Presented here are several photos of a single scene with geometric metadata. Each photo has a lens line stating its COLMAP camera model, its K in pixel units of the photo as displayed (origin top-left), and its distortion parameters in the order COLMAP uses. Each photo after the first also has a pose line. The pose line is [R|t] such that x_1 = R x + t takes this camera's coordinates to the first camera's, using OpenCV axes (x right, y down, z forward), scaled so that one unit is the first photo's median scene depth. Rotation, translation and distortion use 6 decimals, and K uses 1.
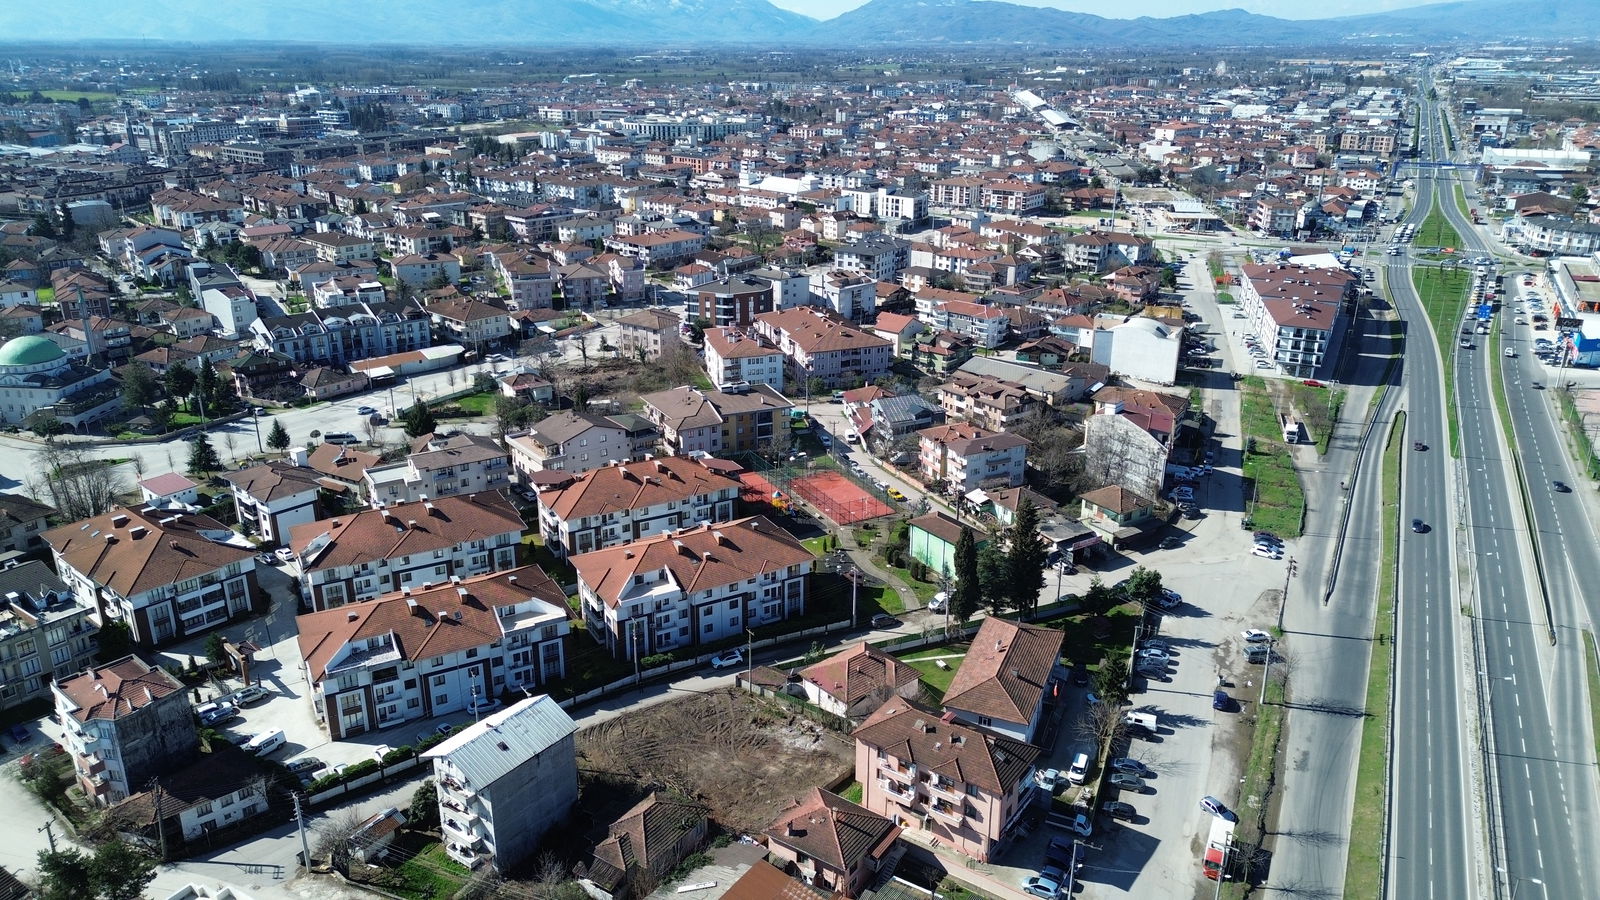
lens RADIAL K [[1080.4, 0, 795.9], [0, 1080.4, 406.5], [0, 0, 1]] dist [0.085144, -0.072255]
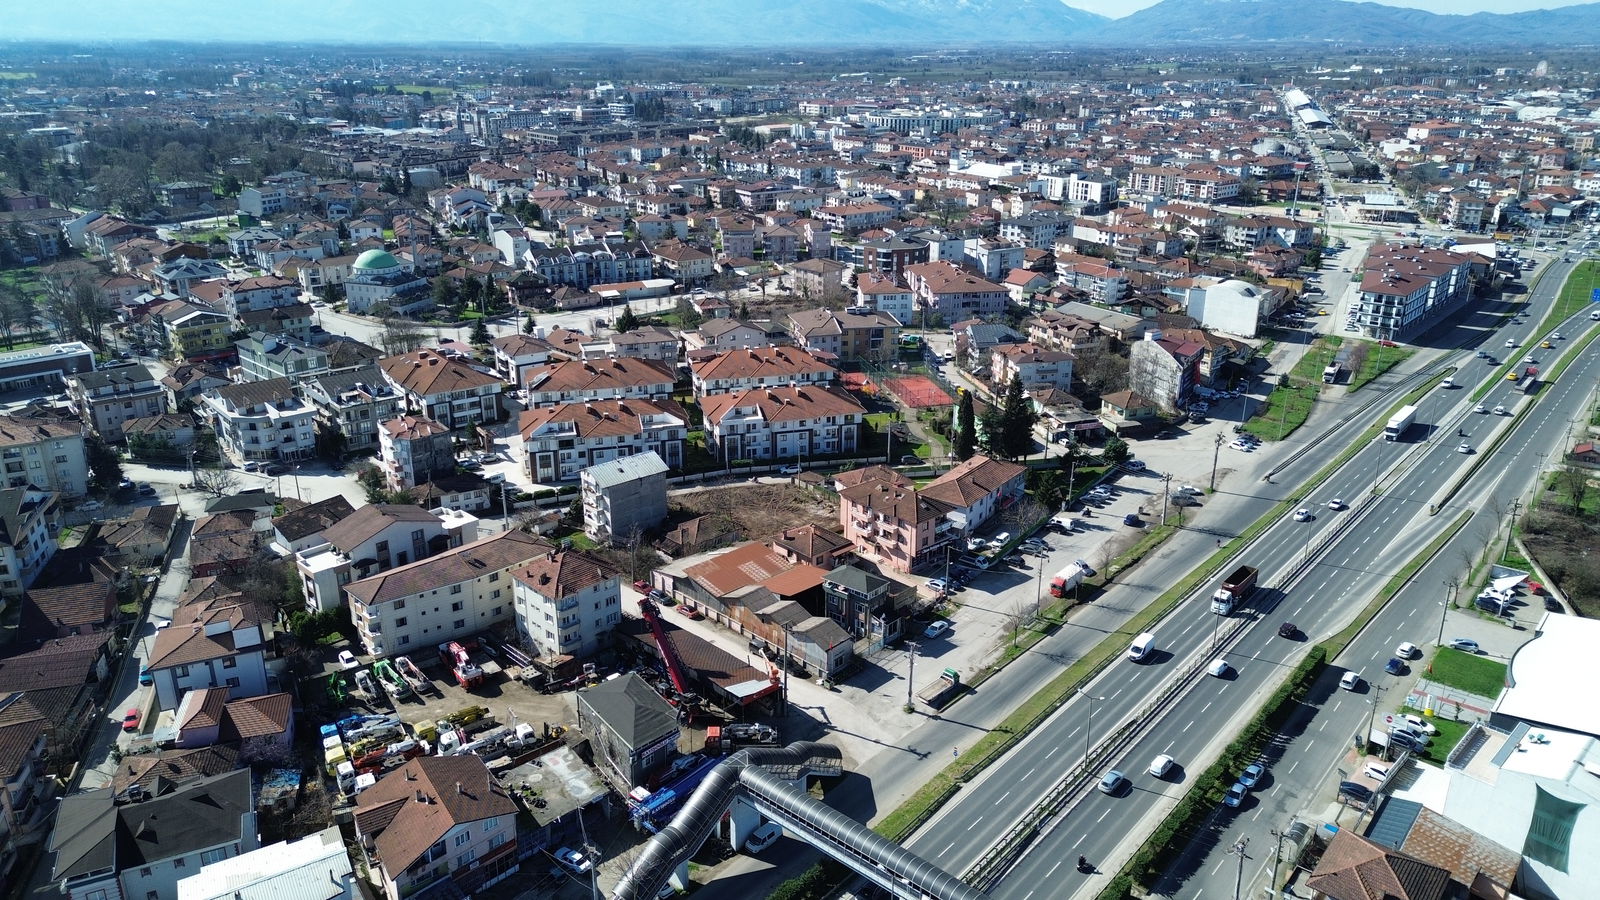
lens RADIAL K [[1080.4, 0, 795.9], [0, 1080.4, 406.5], [0, 0, 1]] dist [0.085144, -0.072255]
pose [[0.970624, 0.078137, -0.227561, 0.129454], [-0.078104, 0.996903, 0.009161, 0.068449], [0.227572, 0.008882, 0.973721, -0.190855]]
